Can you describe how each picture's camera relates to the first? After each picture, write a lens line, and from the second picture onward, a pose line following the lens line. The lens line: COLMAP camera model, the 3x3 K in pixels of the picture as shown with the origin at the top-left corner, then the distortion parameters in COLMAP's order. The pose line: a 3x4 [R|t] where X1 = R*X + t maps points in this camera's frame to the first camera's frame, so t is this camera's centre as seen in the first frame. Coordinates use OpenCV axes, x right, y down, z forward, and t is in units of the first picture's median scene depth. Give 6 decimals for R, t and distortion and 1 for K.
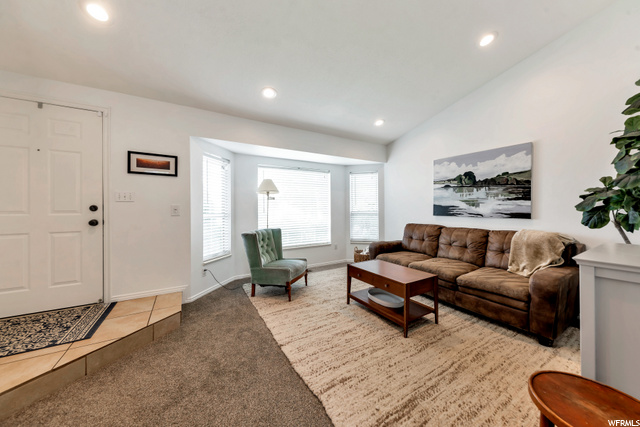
lens RADIAL K [[222.6, 0, 321.4], [0, 222.6, 210.9], [0, 0, 1]] dist [0.000260, 0.000011]
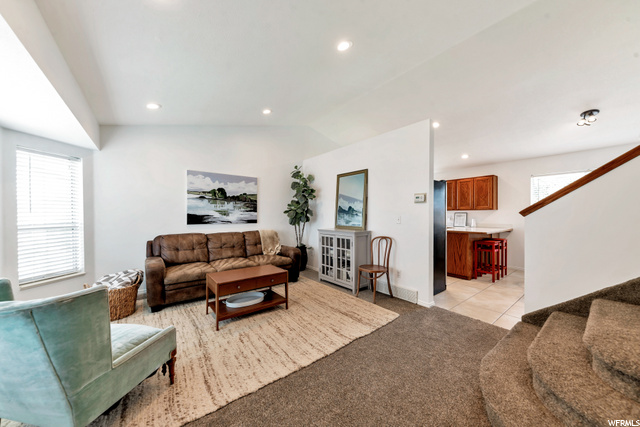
lens RADIAL K [[220.3, 0, 320.0], [0, 220.3, 213.5], [0, 0, 1]] dist [-0.000181, -0.000019]
pose [[-0.112096, 0.010493, 0.993642, -0.649387], [0.017558, 0.999809, -0.008577, -0.011344], [-0.993542, 0.016485, -0.112259, 0.595007]]
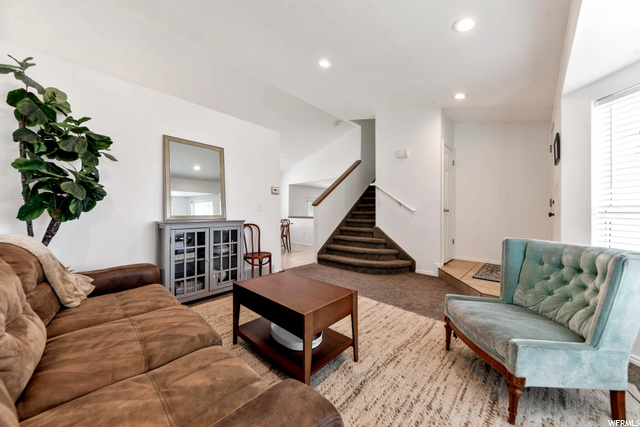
lens RADIAL K [[222.6, 0, 321.4], [0, 222.6, 210.9], [0, 0, 1]] dist [0.000260, 0.000011]
pose [[-0.966535, -0.003097, -0.256514, 0.302649], [-0.005140, 0.999960, 0.007295, 0.022107], [0.256481, 0.008369, -0.966513, 1.304282]]
